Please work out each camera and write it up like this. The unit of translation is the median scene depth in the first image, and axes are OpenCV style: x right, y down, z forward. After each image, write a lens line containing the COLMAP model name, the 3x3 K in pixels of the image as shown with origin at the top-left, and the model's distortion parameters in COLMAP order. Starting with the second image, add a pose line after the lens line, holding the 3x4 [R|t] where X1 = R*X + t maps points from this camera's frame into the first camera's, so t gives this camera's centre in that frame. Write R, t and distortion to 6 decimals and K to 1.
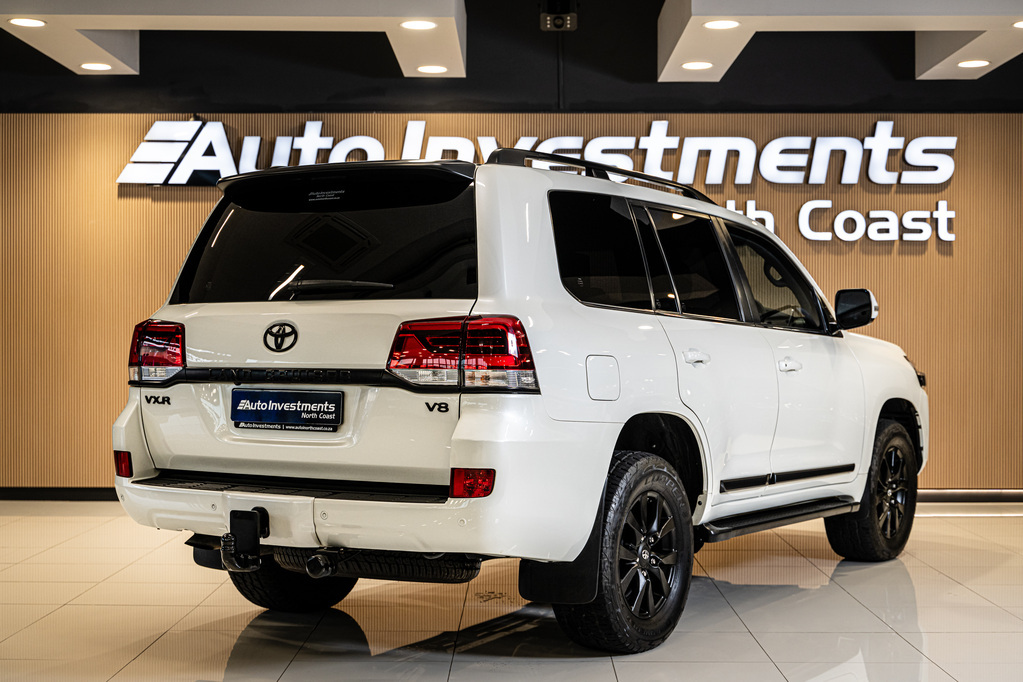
lens RADIAL K [[1543.1, 0, 512.7], [0, 1543.1, 334.8], [0, 0, 1]] dist [-0.016511, 0.000000]
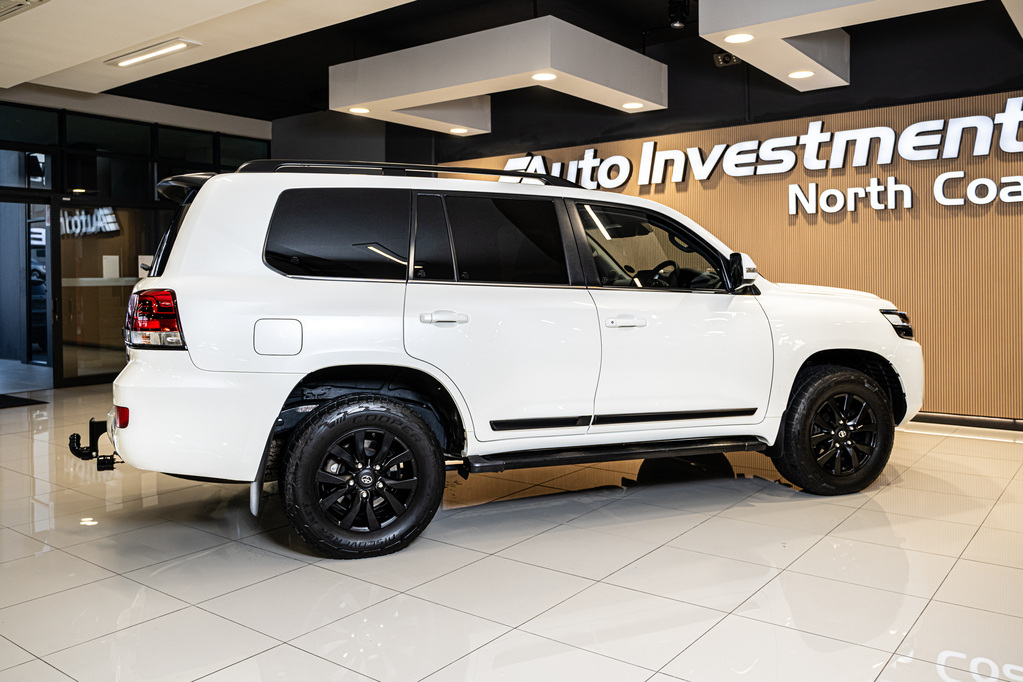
lens RADIAL K [[818.4, 0, 516.0], [0, 818.4, 270.7], [0, 0, 1]] dist [-0.003965, 0.000746]
pose [[0.799408, -0.014742, -0.600608, 0.307342], [0.010933, 0.999890, -0.009992, -0.008374], [0.600689, 0.001422, 0.799481, 0.295010]]
